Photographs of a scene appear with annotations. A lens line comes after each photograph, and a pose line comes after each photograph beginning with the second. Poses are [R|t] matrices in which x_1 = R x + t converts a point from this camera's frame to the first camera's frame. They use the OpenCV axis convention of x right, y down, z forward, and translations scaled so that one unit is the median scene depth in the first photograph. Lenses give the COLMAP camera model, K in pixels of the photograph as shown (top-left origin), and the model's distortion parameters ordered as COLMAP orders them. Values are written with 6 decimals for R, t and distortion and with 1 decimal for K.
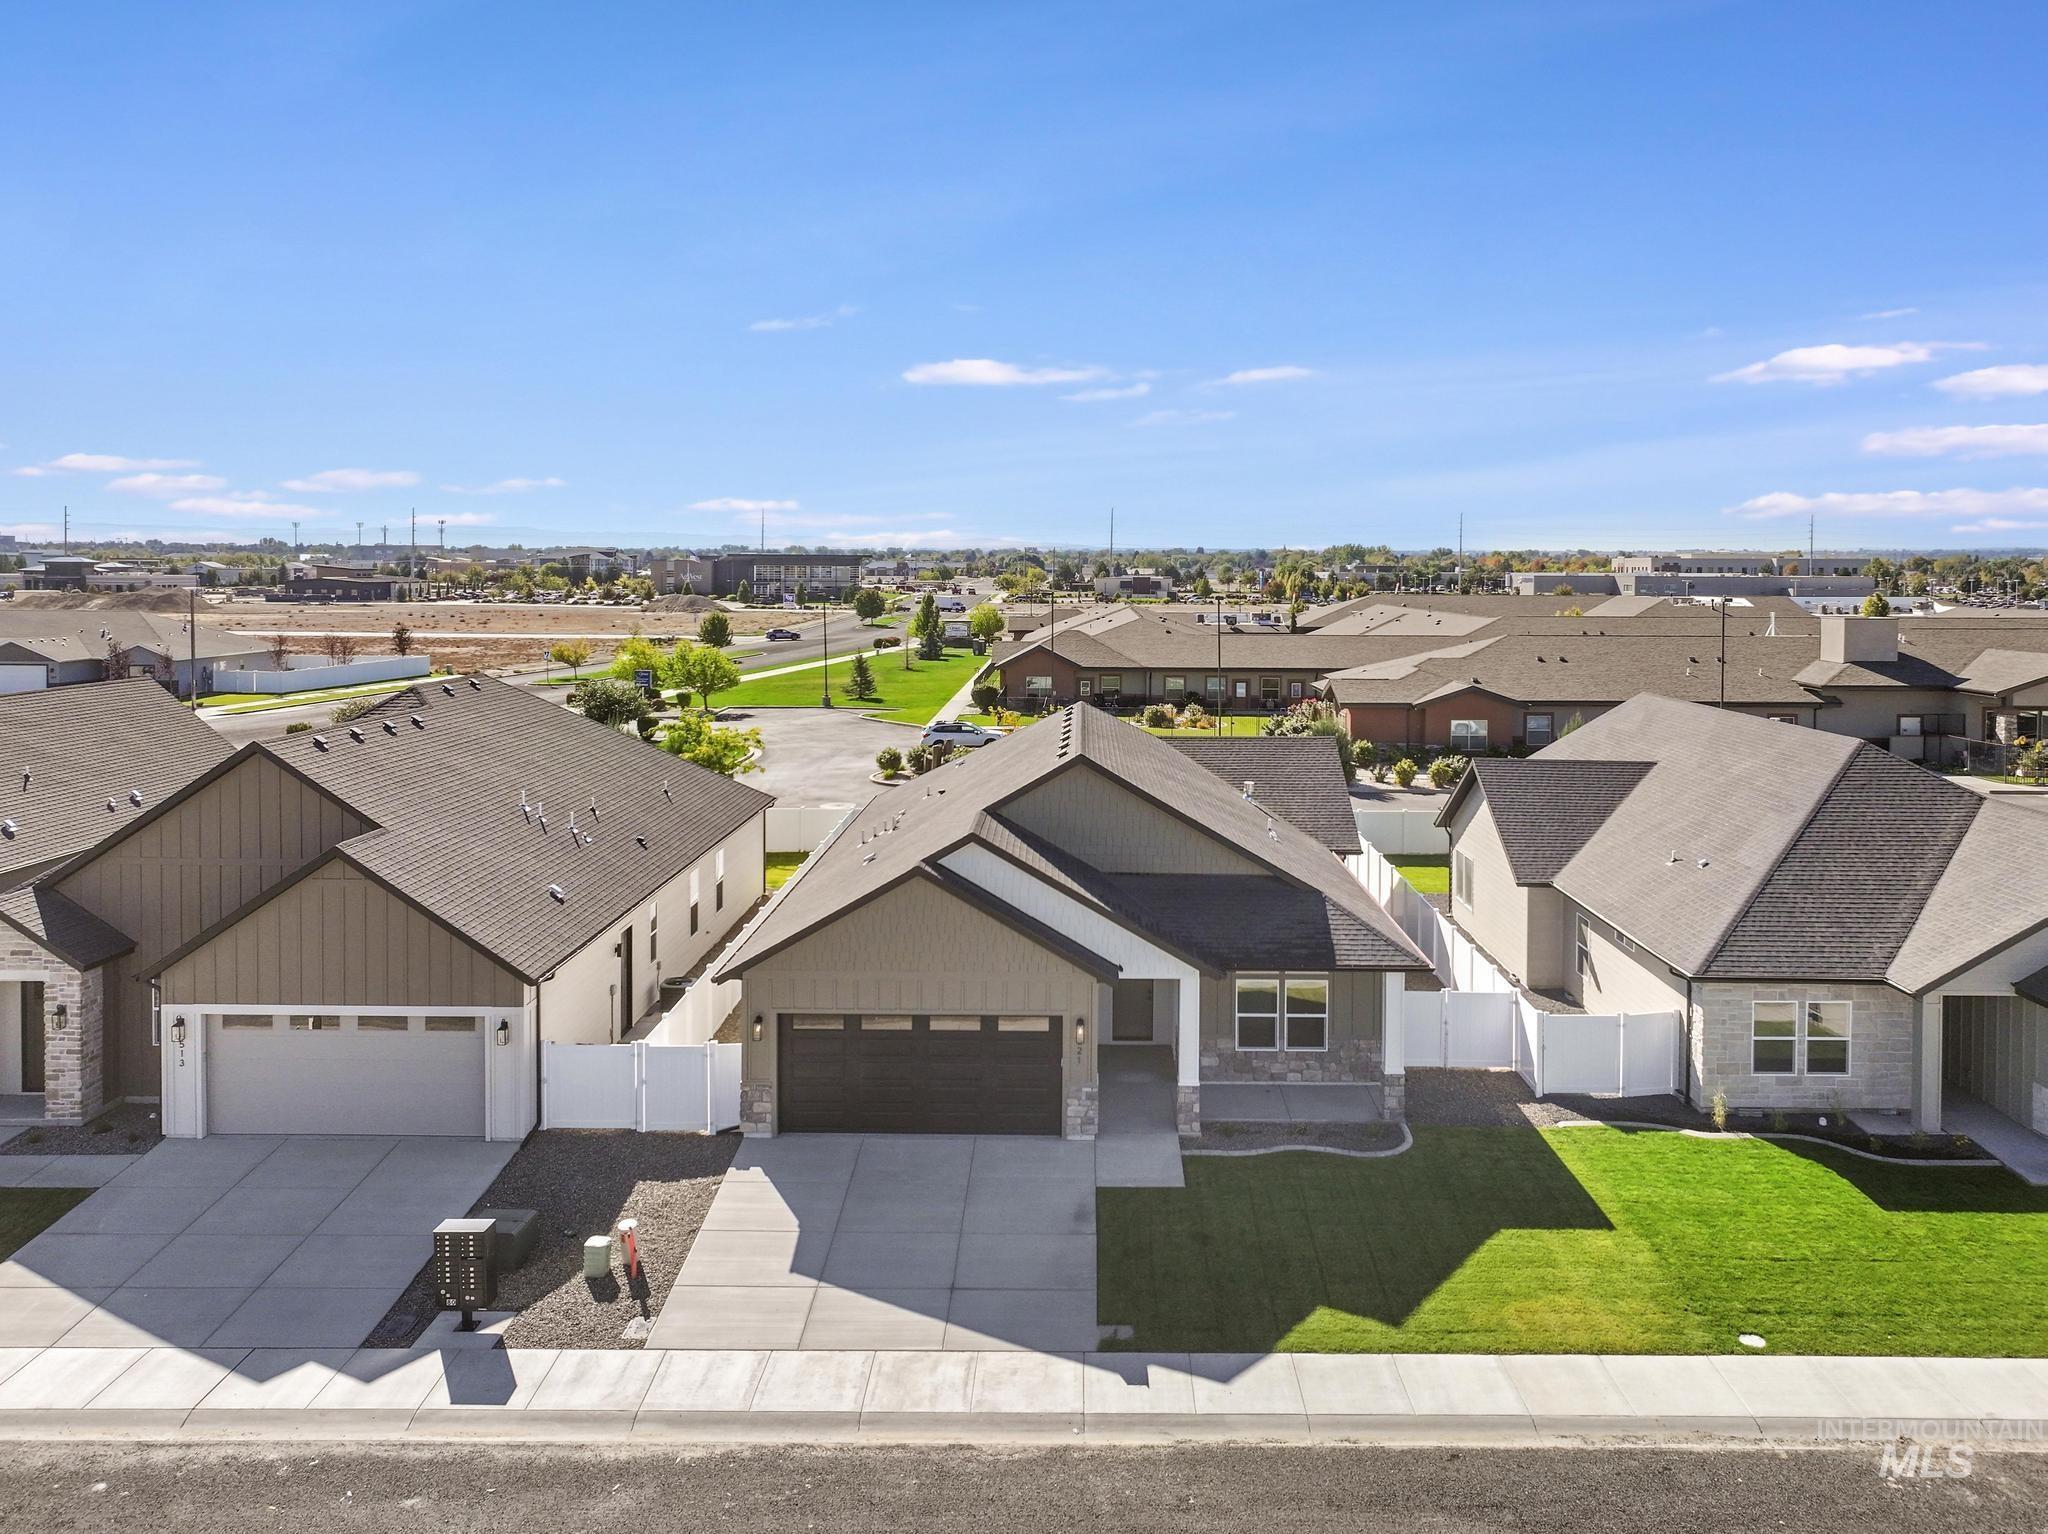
lens RADIAL K [[1483.5, 0, 1061.7], [0, 1483.5, 586.8], [0, 0, 1]] dist [-0.003267, -0.004984]
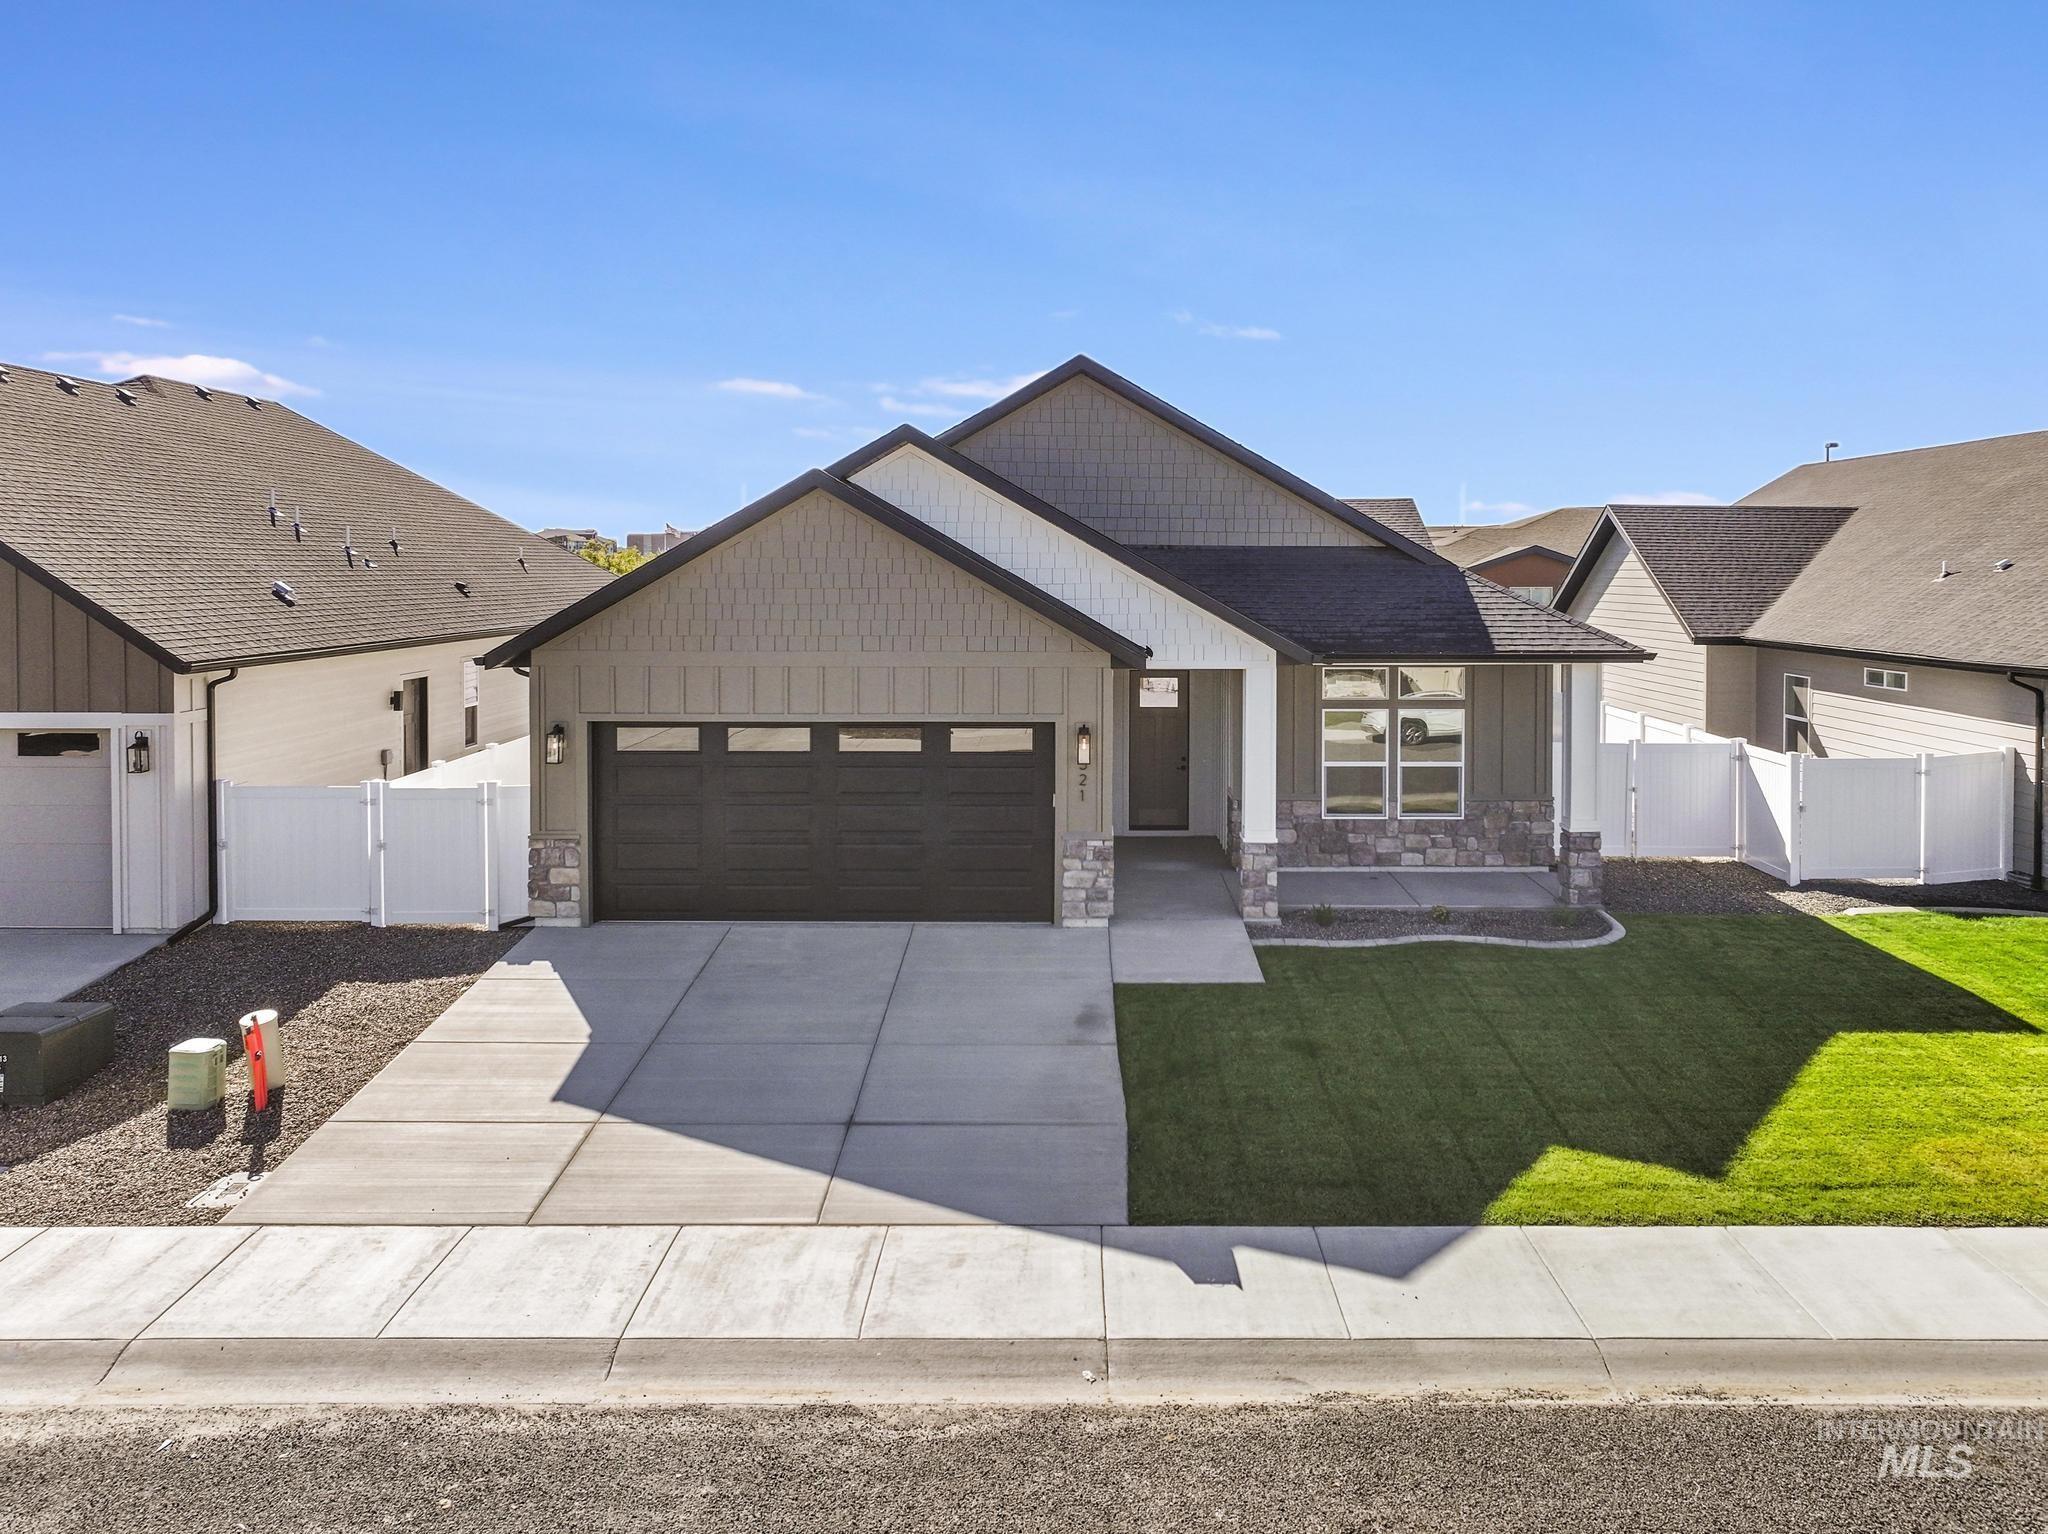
lens RADIAL K [[1473.8, 0, 1052.0], [0, 1473.8, 592.0], [0, 0, 1]] dist [-0.007048, 0.007668]
pose [[0.999992, -0.004107, 0.000246, -0.000633], [0.004107, 0.999988, -0.002530, 0.282802], [-0.000236, 0.002531, 0.999997, 0.468997]]
